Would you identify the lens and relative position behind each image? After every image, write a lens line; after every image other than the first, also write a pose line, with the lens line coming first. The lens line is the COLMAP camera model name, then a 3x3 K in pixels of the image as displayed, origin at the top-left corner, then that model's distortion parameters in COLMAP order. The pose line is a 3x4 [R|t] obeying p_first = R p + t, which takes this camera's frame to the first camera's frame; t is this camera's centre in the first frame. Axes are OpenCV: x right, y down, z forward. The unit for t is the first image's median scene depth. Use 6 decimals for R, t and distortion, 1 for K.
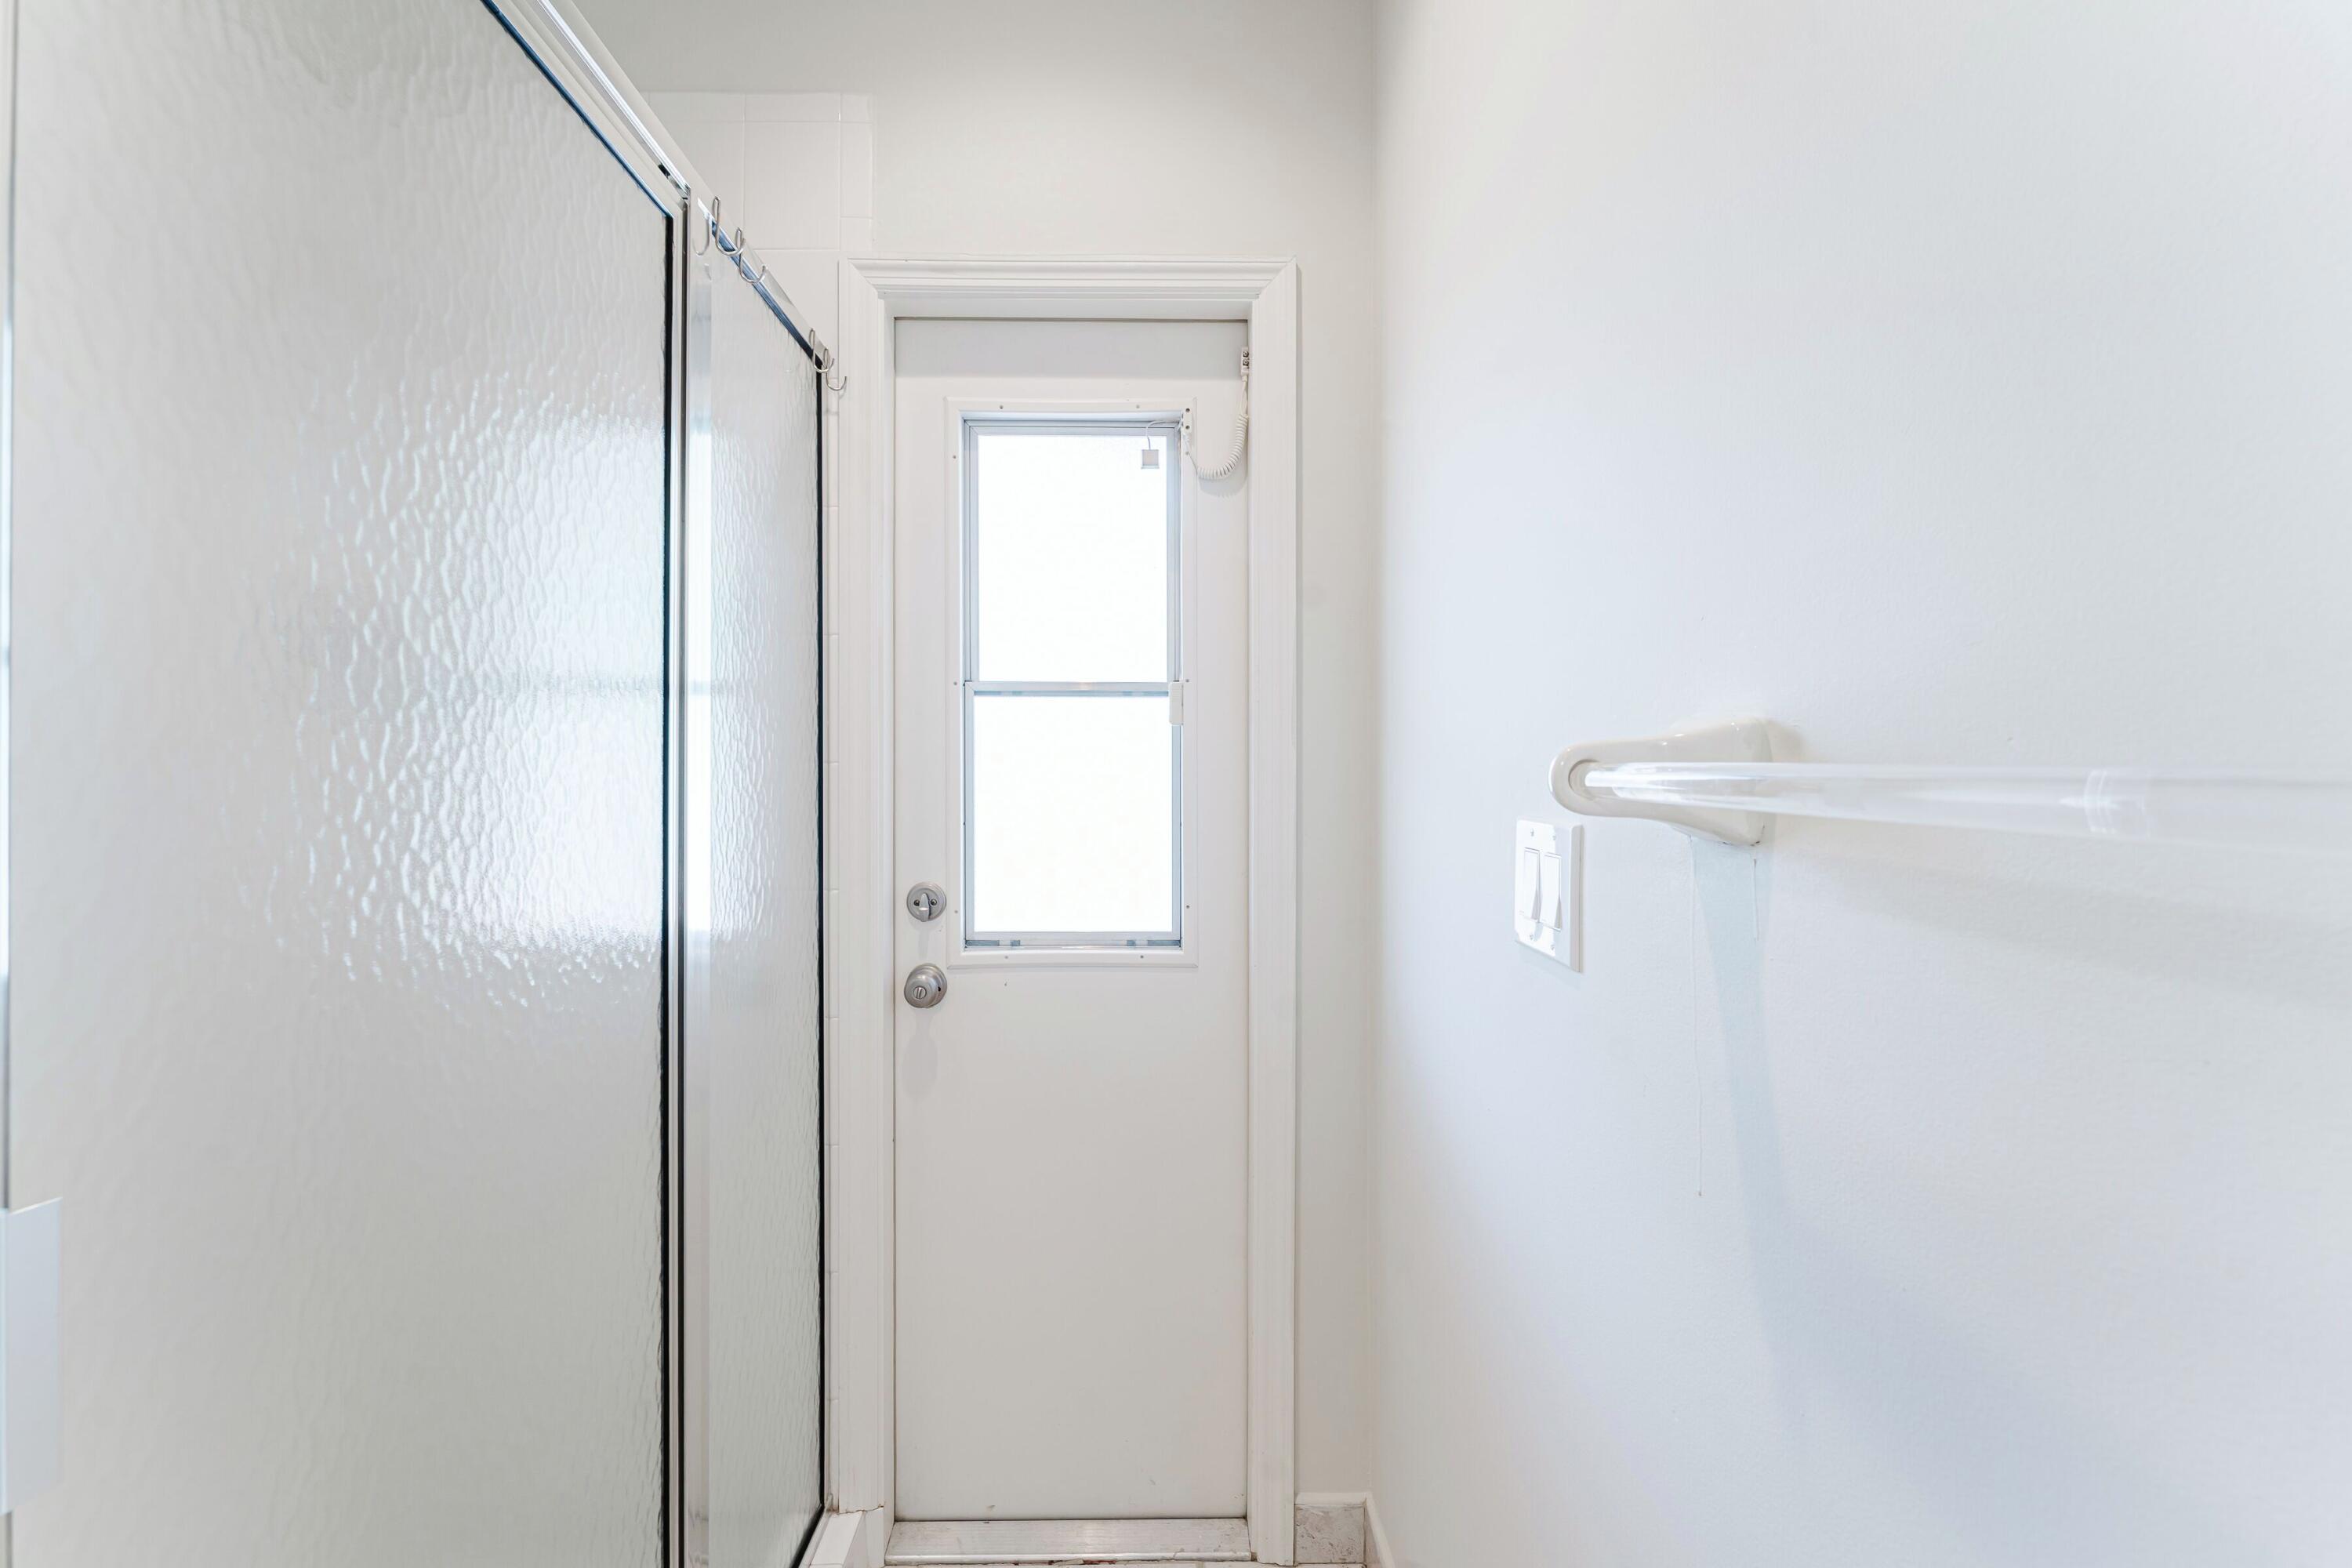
lens RADIAL K [[997.8, 0, 1177.2], [0, 997.8, 780.1], [0, 0, 1]] dist [-0.002620, 0.000410]
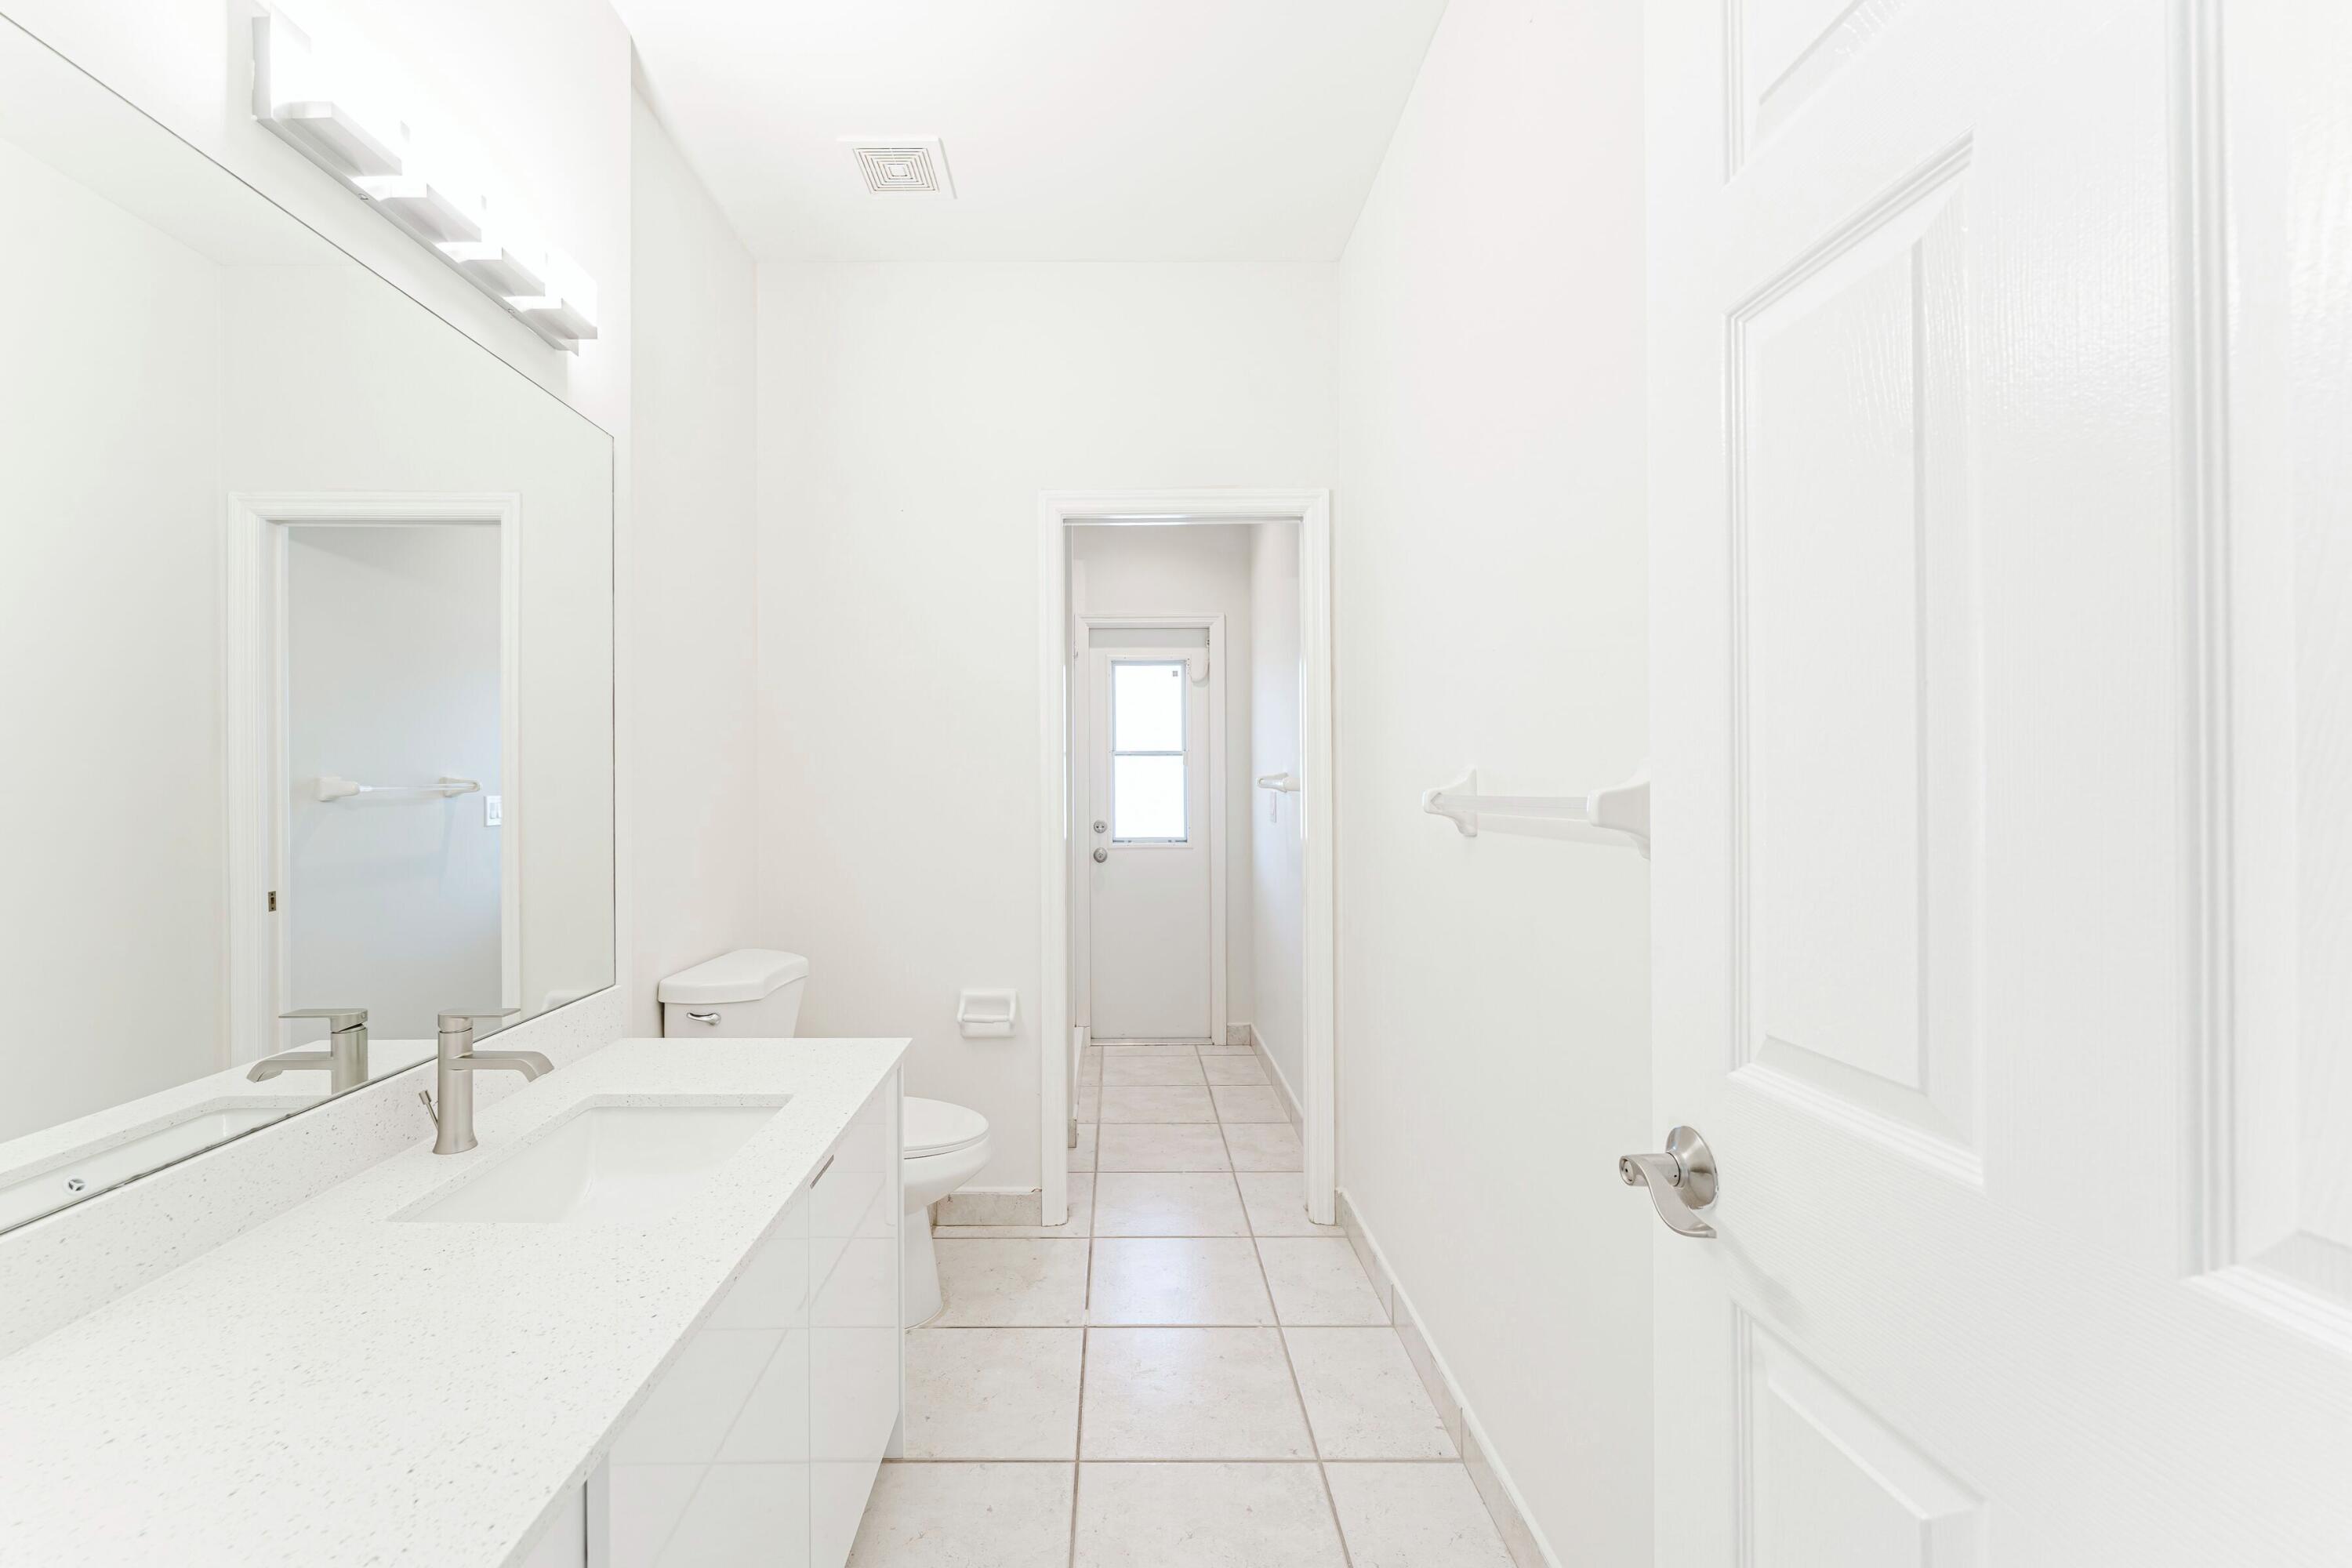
lens RADIAL K [[997.8, 0, 1168.0], [0, 997.8, 786.1], [0, 0, 1]] dist [-0.002620, 0.000410]
pose [[0.999119, -0.005865, 0.041554, -0.172451], [0.006242, 0.999941, -0.008942, 0.030613], [-0.041499, 0.009193, 0.999096, -1.910390]]
